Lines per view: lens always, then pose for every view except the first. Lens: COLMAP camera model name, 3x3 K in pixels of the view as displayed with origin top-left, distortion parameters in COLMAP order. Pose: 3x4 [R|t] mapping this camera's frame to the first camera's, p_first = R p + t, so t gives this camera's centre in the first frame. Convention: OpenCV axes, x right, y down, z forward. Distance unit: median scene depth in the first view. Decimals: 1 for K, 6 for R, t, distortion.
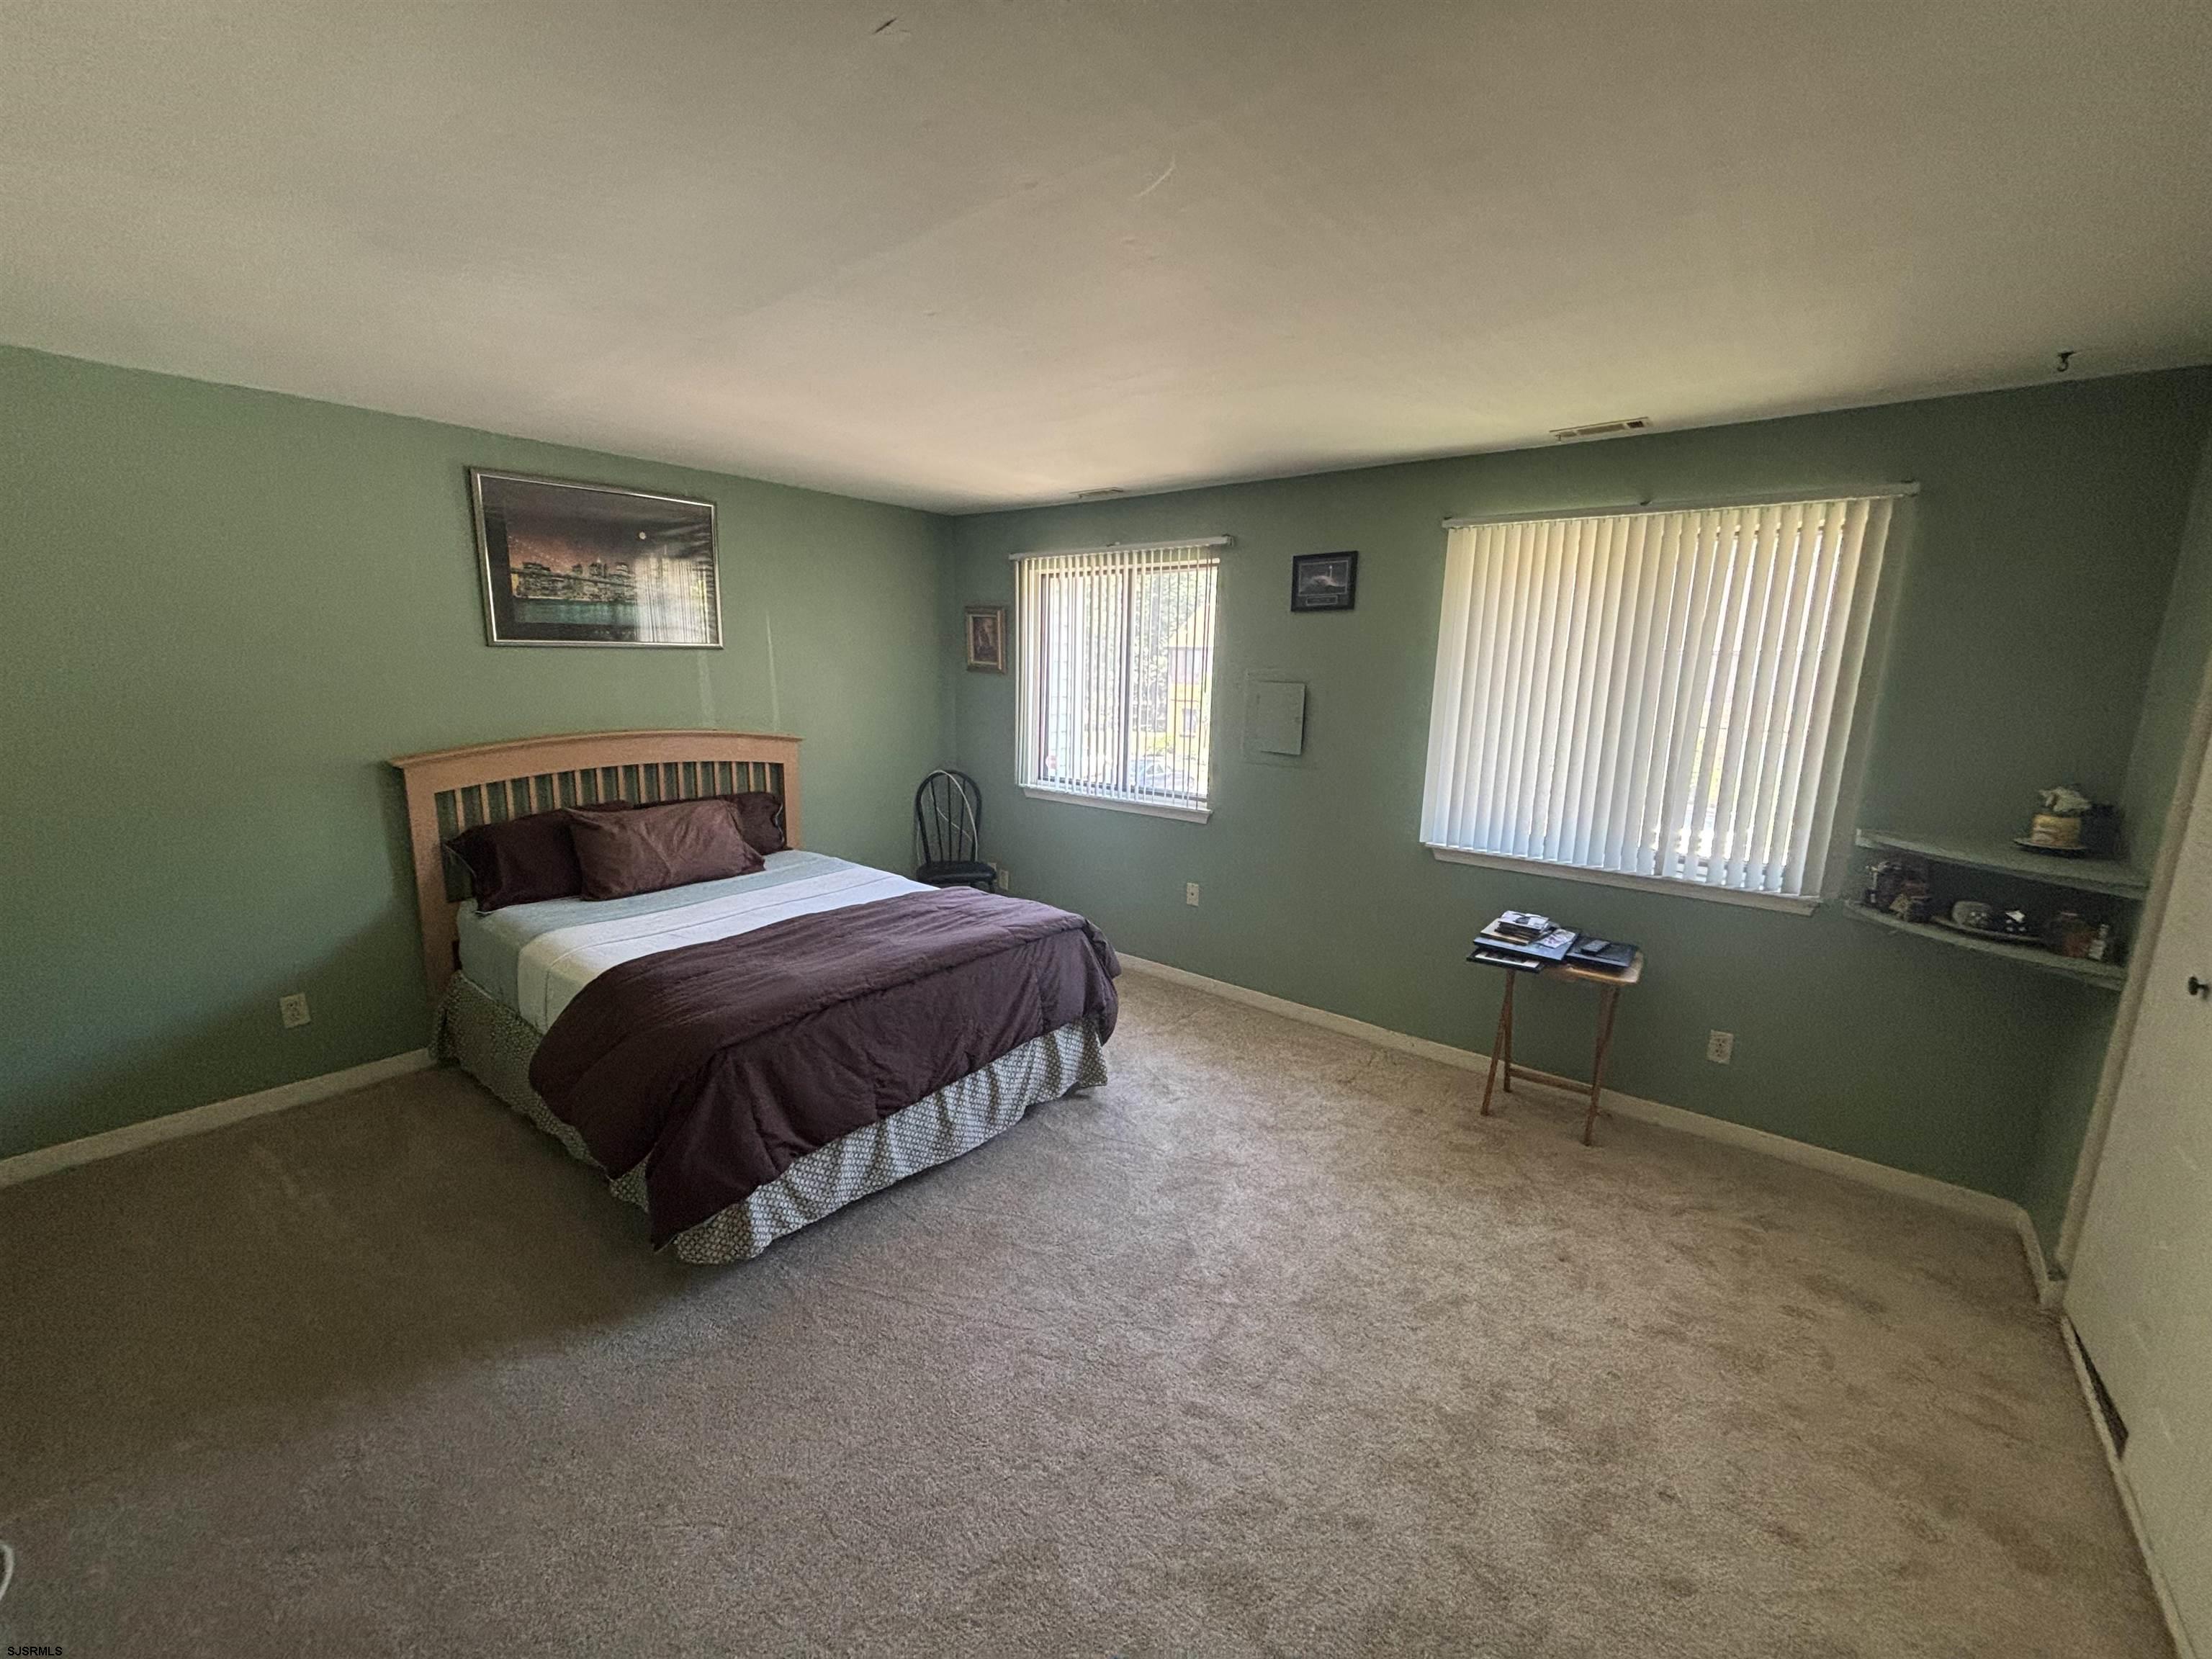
lens RADIAL K [[888.0, 0, 1106.2], [0, 888.0, 819.8], [0, 0, 1]] dist [-0.008023, 0.001223]
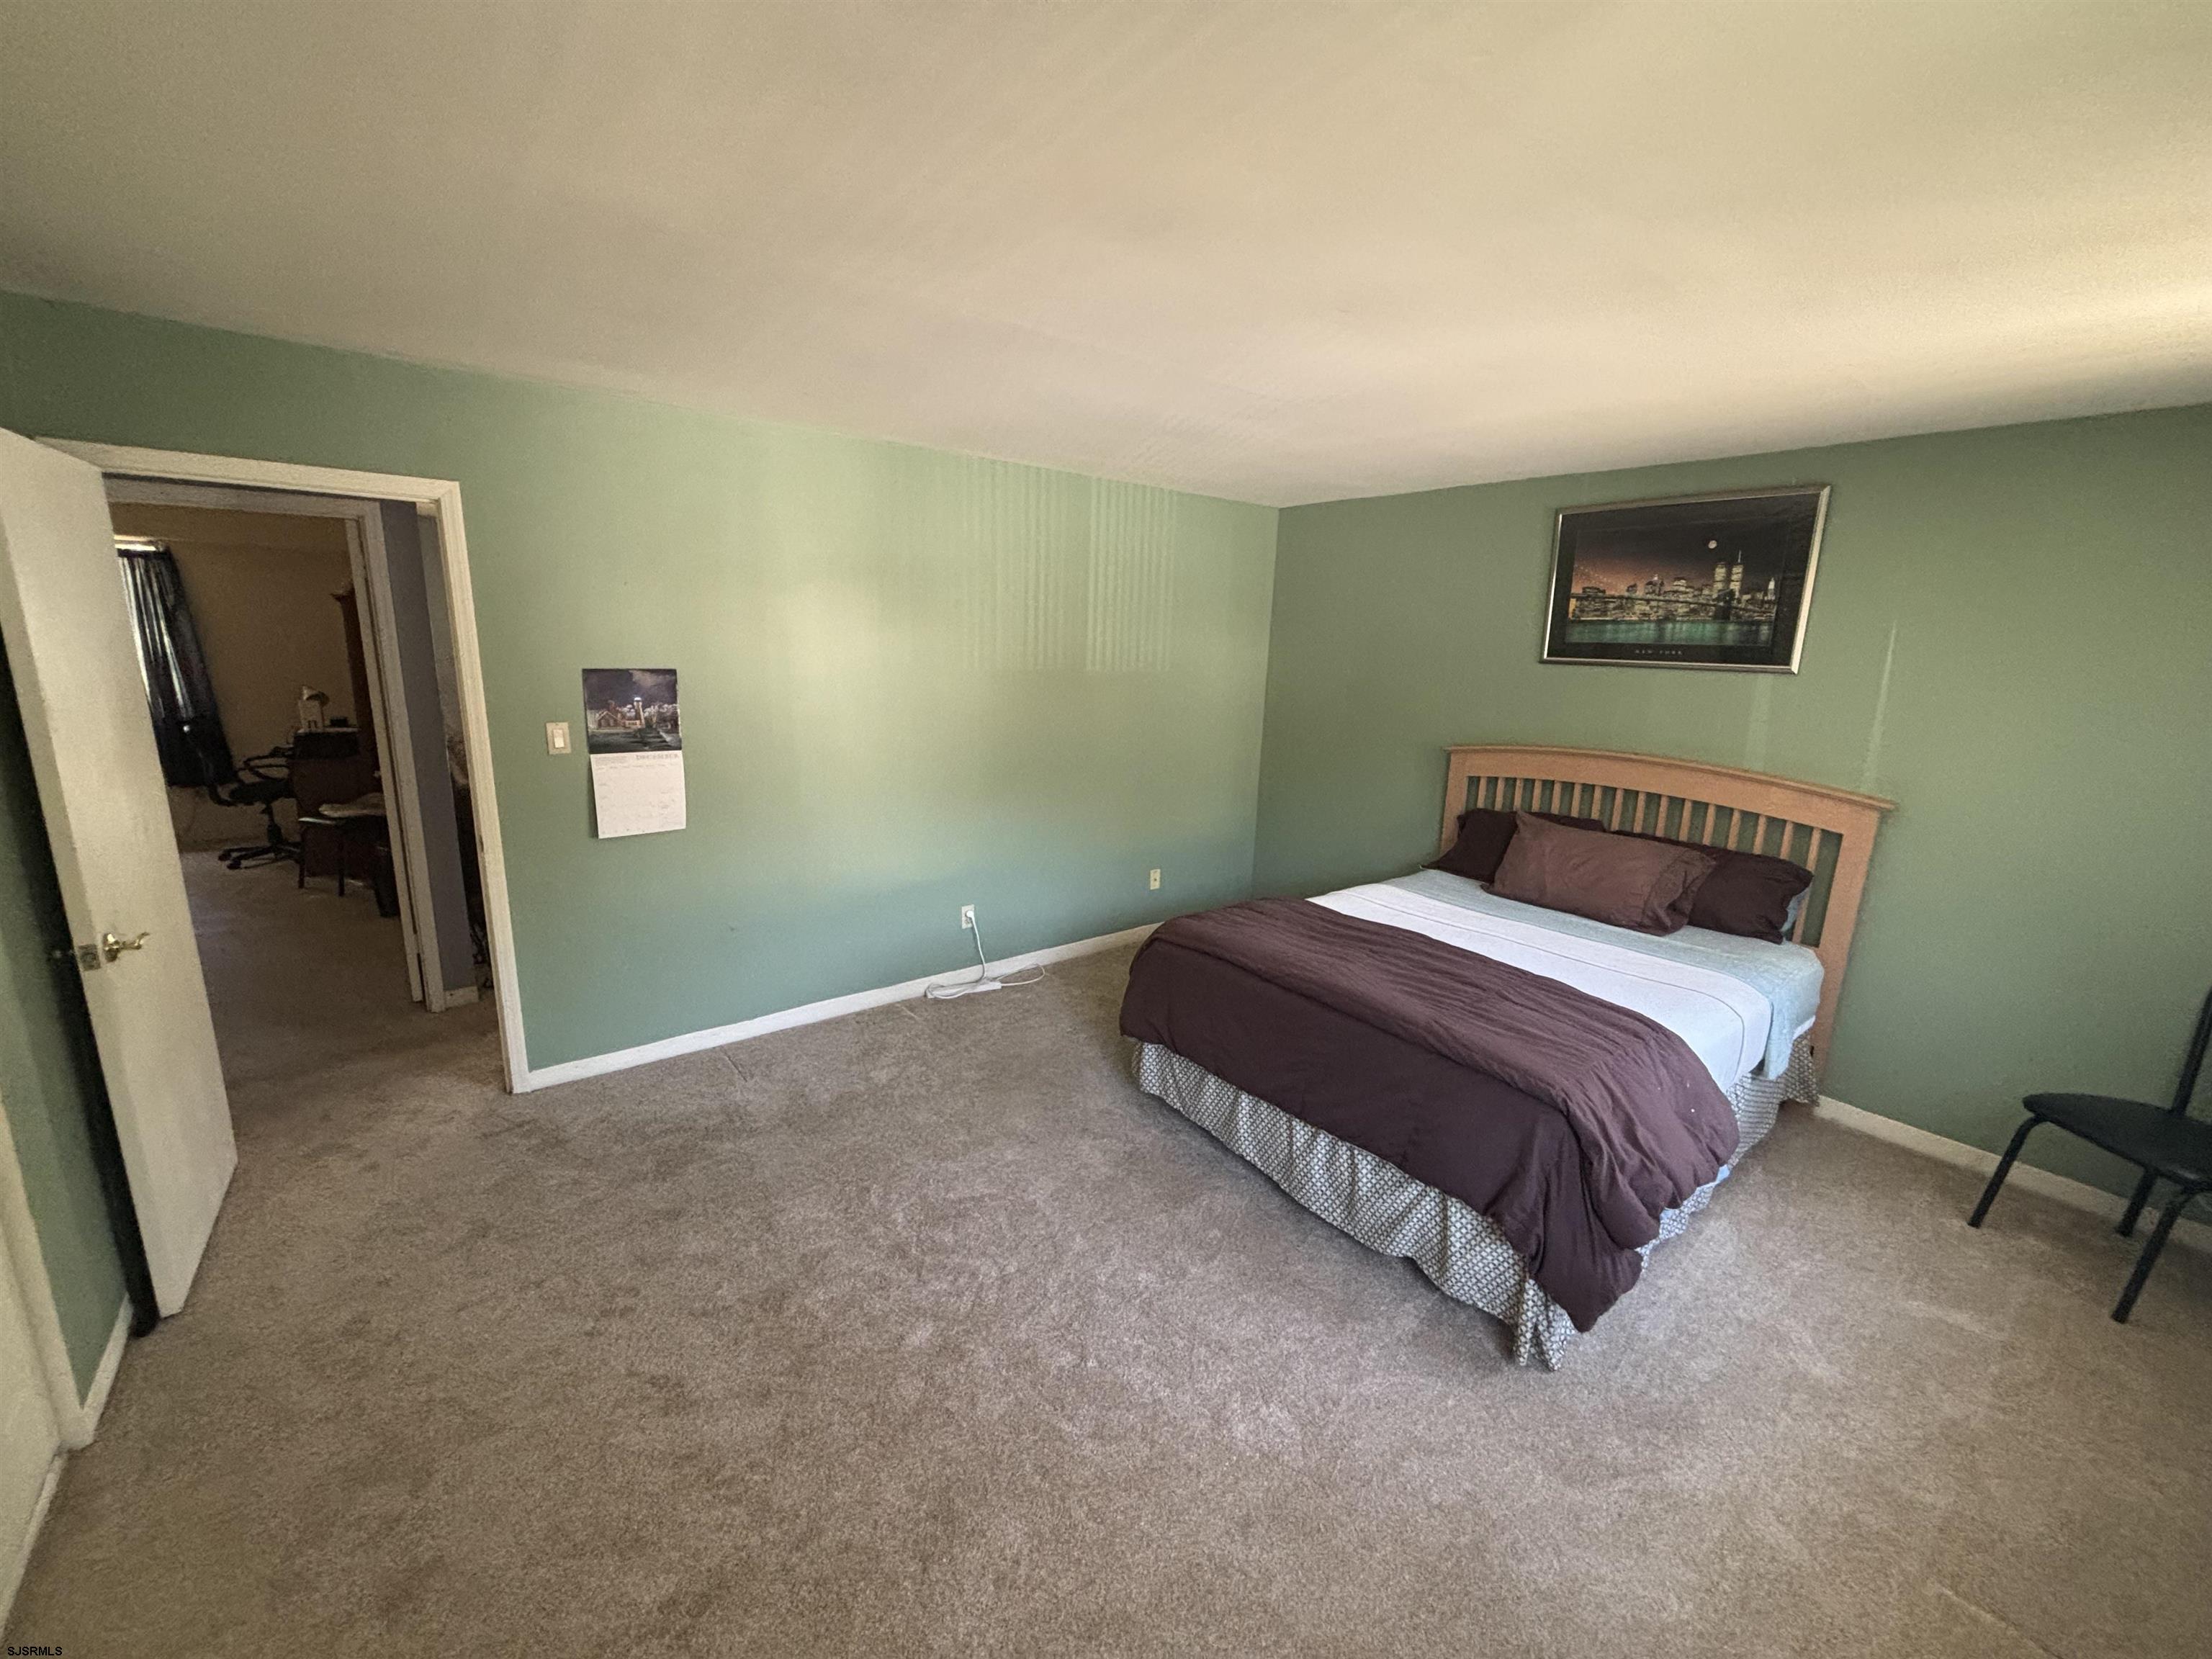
lens RADIAL K [[888.0, 0, 1110.3], [0, 888.0, 834.1], [0, 0, 1]] dist [-0.008023, 0.001223]
pose [[-0.228847, 0.187711, -0.955193, 0.606435], [-0.212514, 0.947932, 0.237198, -0.145479], [0.949982, 0.257274, -0.177041, 0.758932]]
